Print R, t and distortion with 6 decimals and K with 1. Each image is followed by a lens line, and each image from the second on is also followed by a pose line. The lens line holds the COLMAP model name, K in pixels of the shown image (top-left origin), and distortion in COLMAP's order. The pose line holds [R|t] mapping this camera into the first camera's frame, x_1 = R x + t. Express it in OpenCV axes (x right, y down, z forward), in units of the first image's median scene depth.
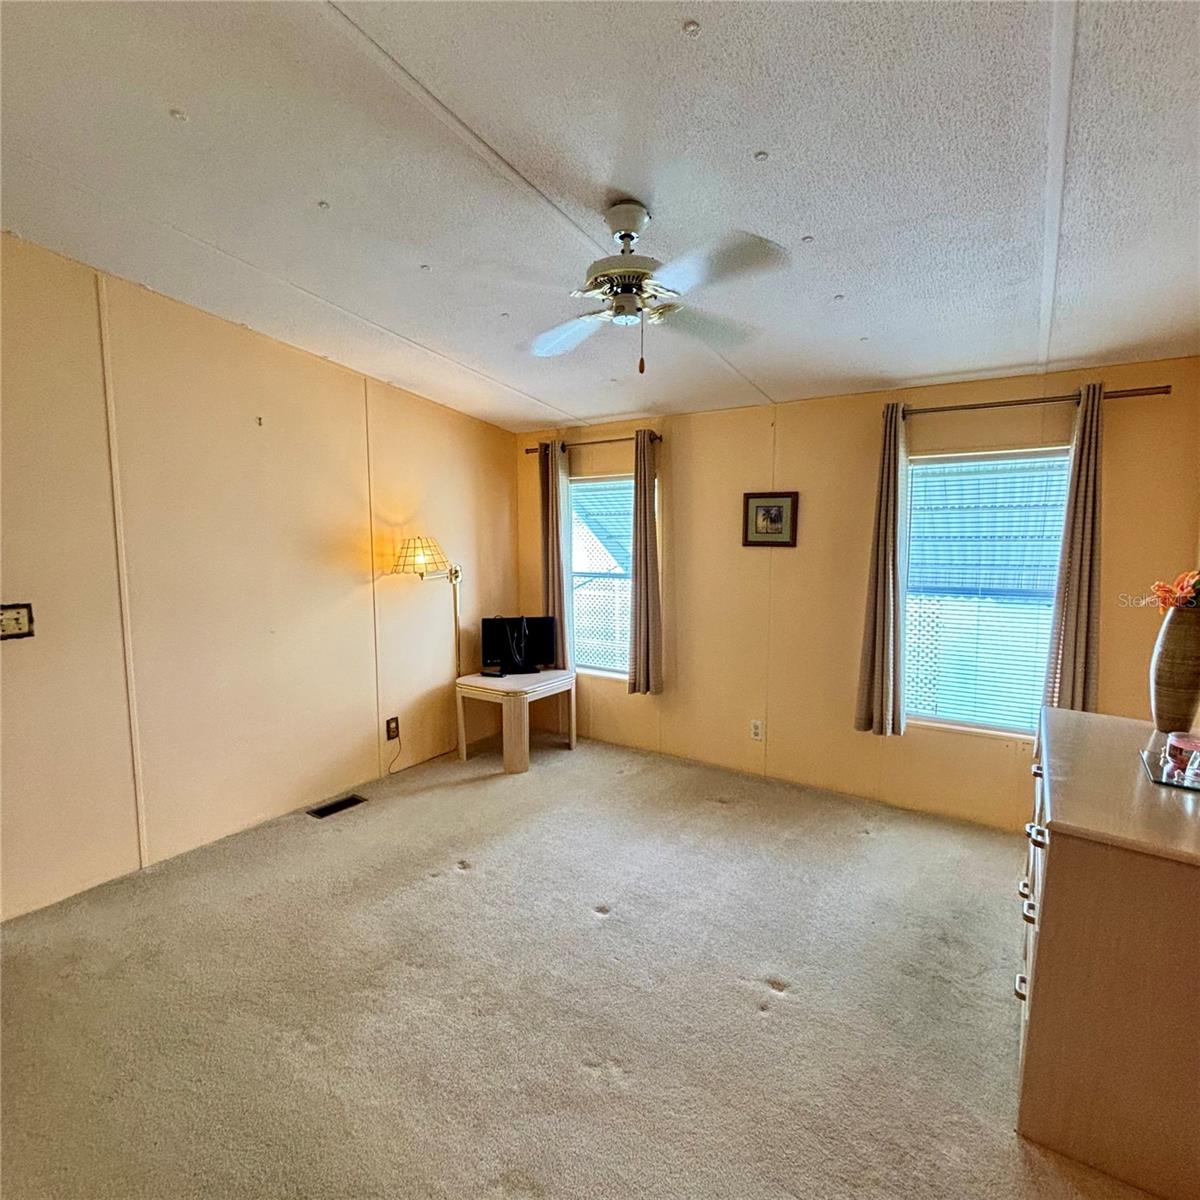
lens RADIAL K [[643.4, 0, 599.7], [0, 643.4, 596.7], [0, 0, 1]] dist [0.012325, -0.010603]
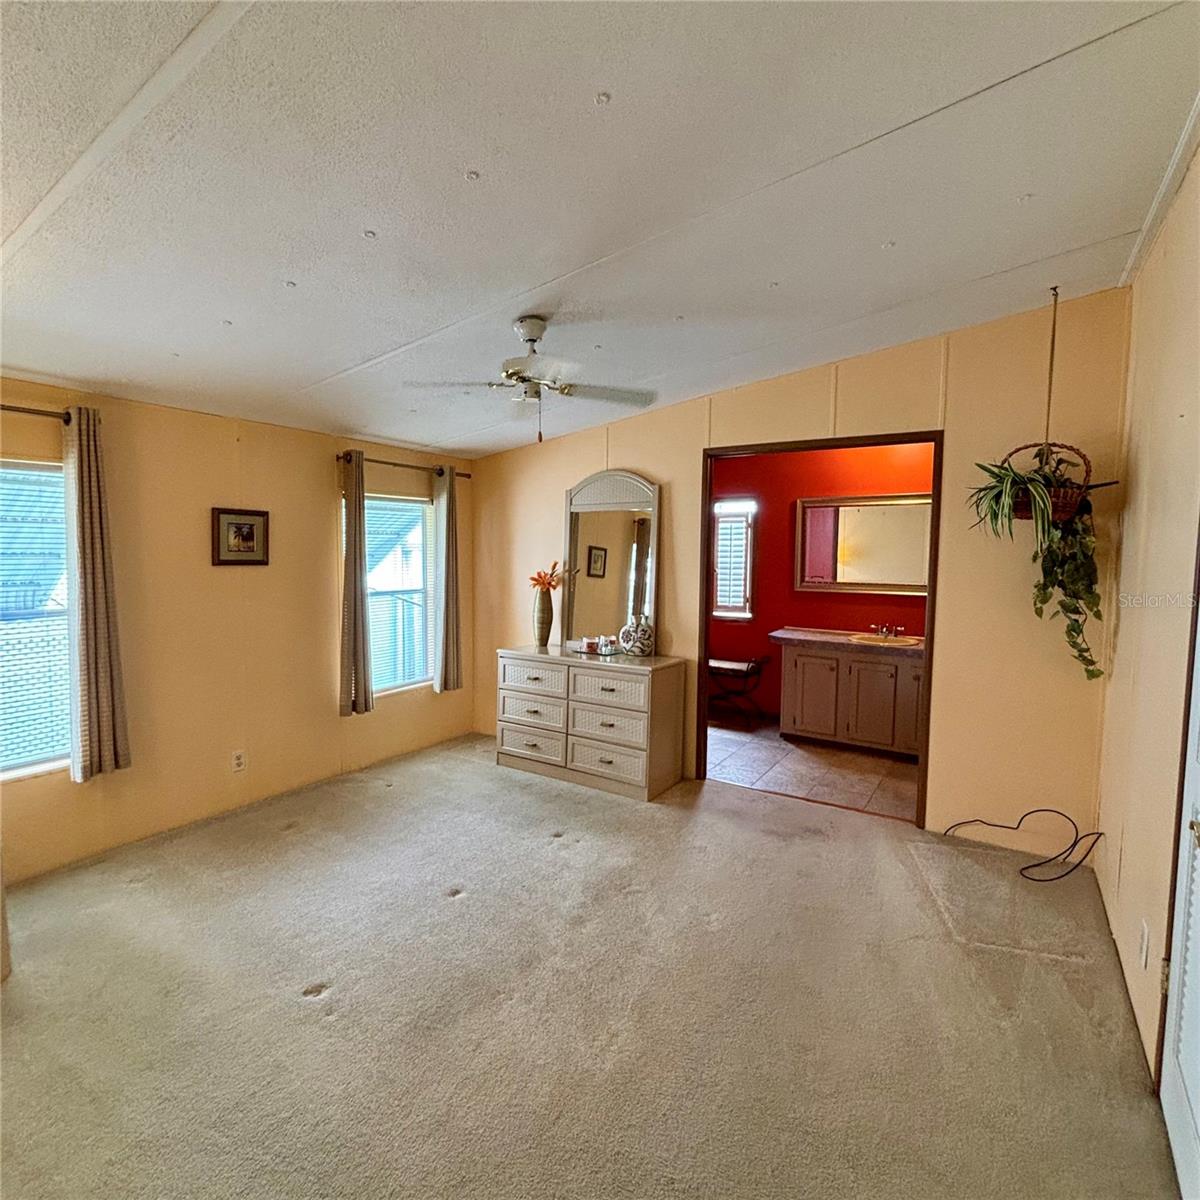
lens RADIAL K [[643.4, 0, 599.7], [0, 643.4, 596.7], [0, 0, 1]] dist [0.012325, -0.010603]
pose [[-0.026353, -0.069443, 0.997238, -0.731990], [0.093371, 0.993052, 0.071619, -0.051202], [-0.995283, 0.095000, -0.019686, 0.497732]]
